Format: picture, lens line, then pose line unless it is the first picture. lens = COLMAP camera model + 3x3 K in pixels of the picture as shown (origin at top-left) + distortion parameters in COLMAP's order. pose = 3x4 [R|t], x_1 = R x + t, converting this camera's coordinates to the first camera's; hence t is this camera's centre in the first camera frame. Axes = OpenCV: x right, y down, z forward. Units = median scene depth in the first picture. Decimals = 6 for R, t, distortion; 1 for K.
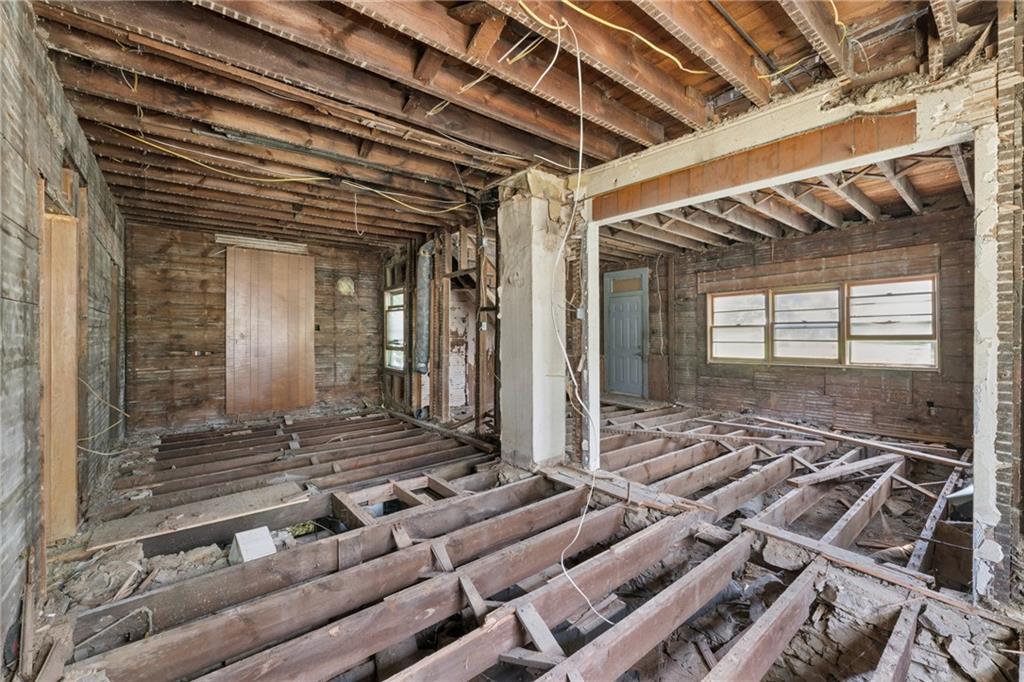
lens RADIAL K [[411.9, 0, 520.1], [0, 411.9, 330.3], [0, 0, 1]] dist [-0.003238, 0.000371]
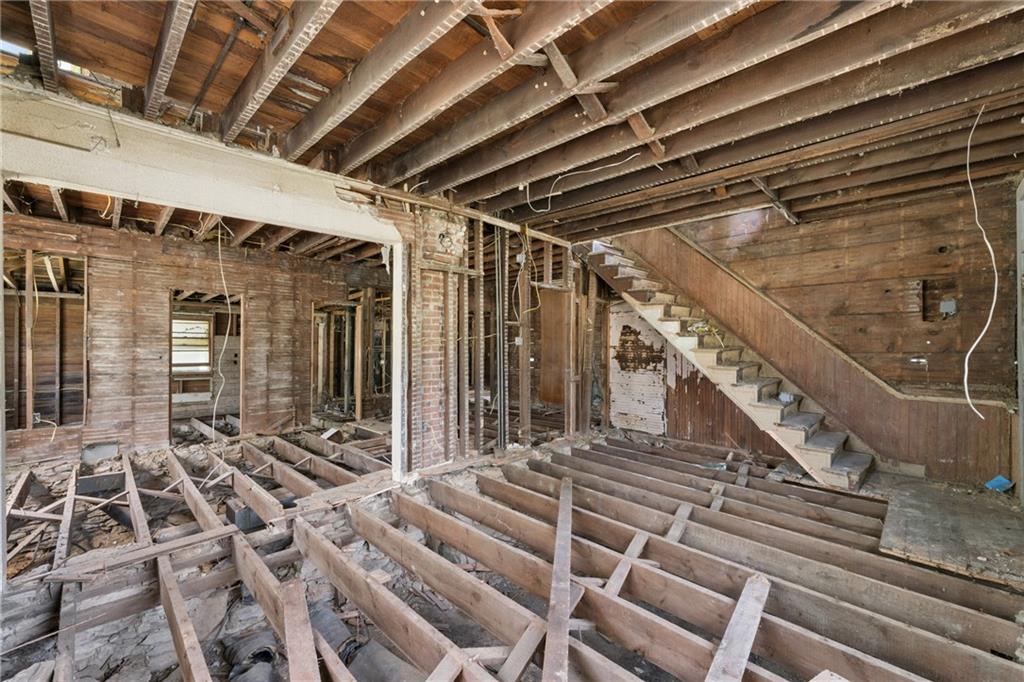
lens RADIAL K [[411.9, 0, 513.4], [0, 411.9, 346.0], [0, 0, 1]] dist [-0.003238, 0.000371]
pose [[0.107532, 0.000184, -0.994202, 0.793613], [0.006692, 0.999977, 0.000909, 0.000581], [0.994179, -0.006751, 0.107528, 0.752439]]
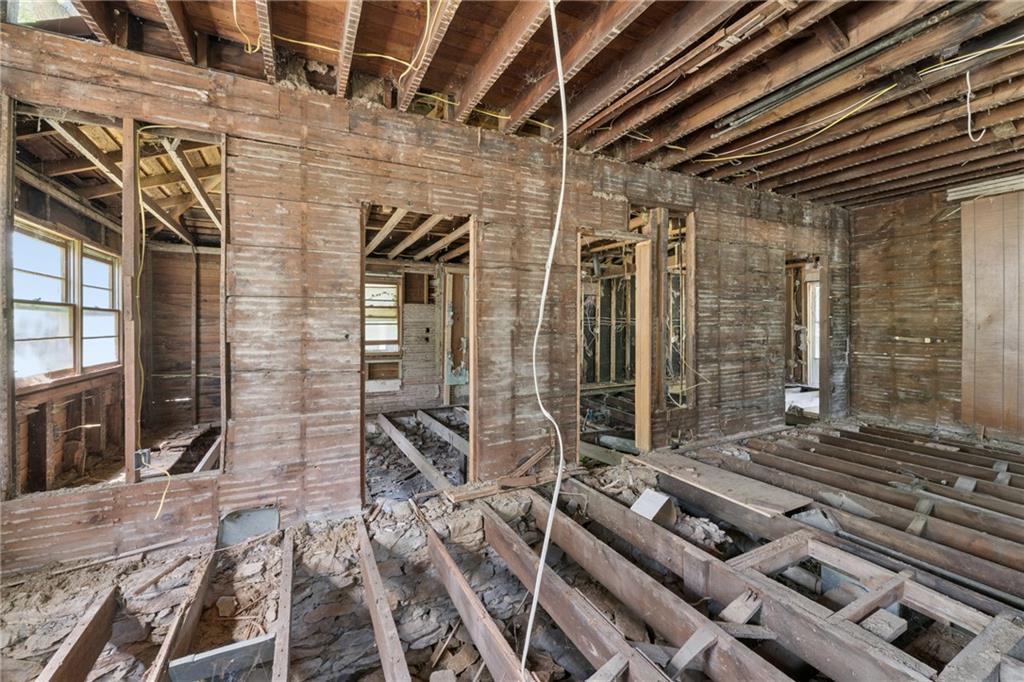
lens RADIAL K [[411.9, 0, 507.9], [0, 411.9, 319.4], [0, 0, 1]] dist [-0.003238, 0.000371]
pose [[-0.218352, 0.000716, -0.975870, 0.213761], [0.011434, 0.999933, -0.001825, 0.005320], [0.975803, -0.011557, -0.218346, 0.349202]]
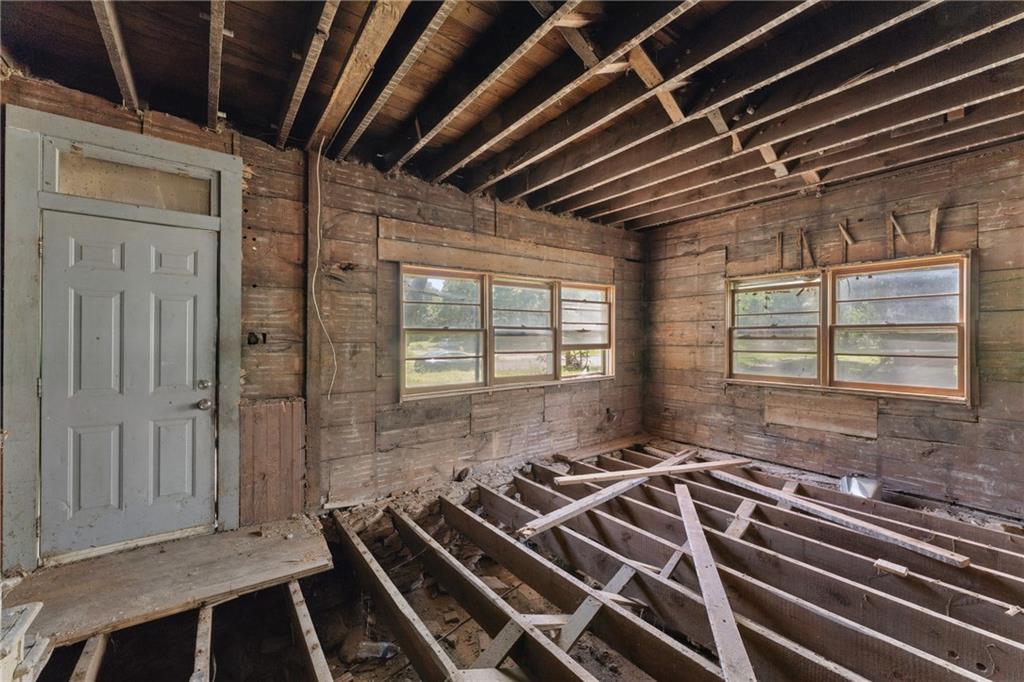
lens RADIAL K [[411.9, 0, 512.0], [0, 411.9, 339.5], [0, 0, 1]] dist [-0.003238, 0.000371]
pose [[0.055012, 0.003998, 0.998478, -0.043918], [-0.007444, 0.999966, -0.003594, 0.005041], [-0.998458, -0.007235, 0.055039, 1.022471]]
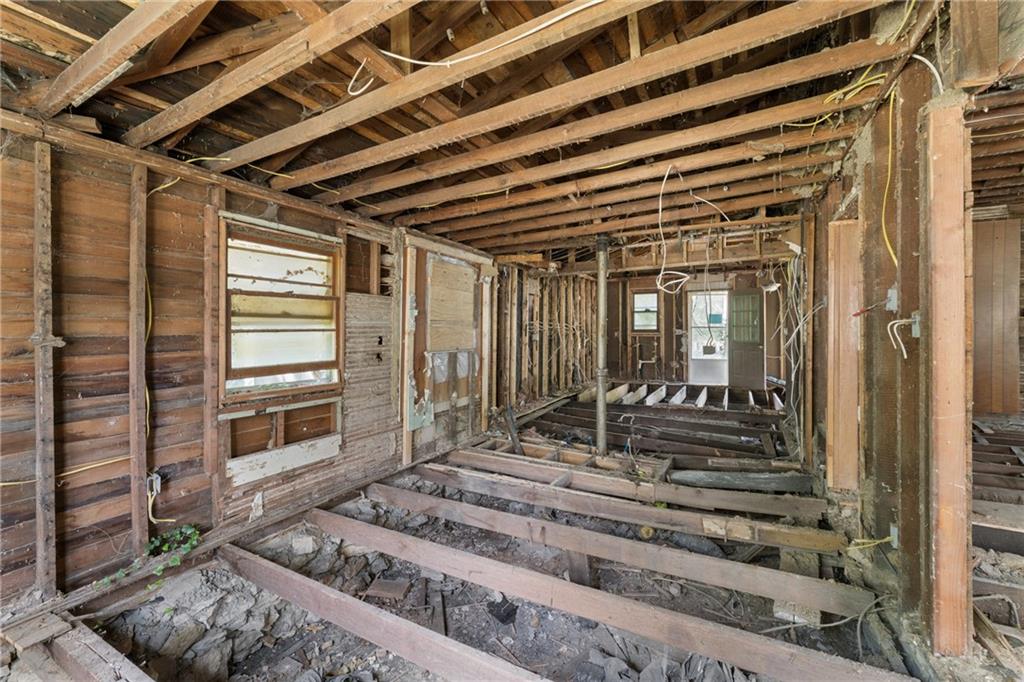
lens RADIAL K [[411.9, 0, 508.2], [0, 411.9, 328.5], [0, 0, 1]] dist [-0.003238, 0.000371]
pose [[0.378083, 0.006027, -0.925752, -0.169450], [0.009725, 0.999898, 0.010481, 0.006154], [0.925721, -0.012966, 0.377986, -0.179418]]
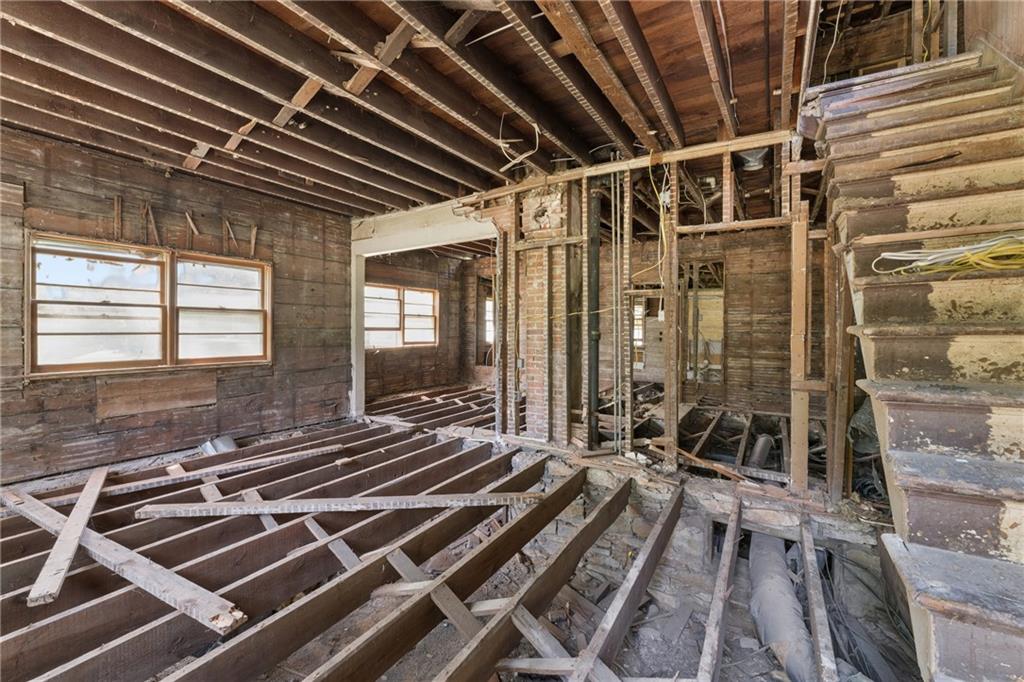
lens RADIAL K [[411.9, 0, 517.0], [0, 411.9, 328.6], [0, 0, 1]] dist [-0.003238, 0.000371]
pose [[-0.945091, -0.003512, -0.326788, 0.331450], [-0.004019, 0.999992, 0.000877, 0.010753], [0.326783, 0.002142, -0.945097, 1.382484]]
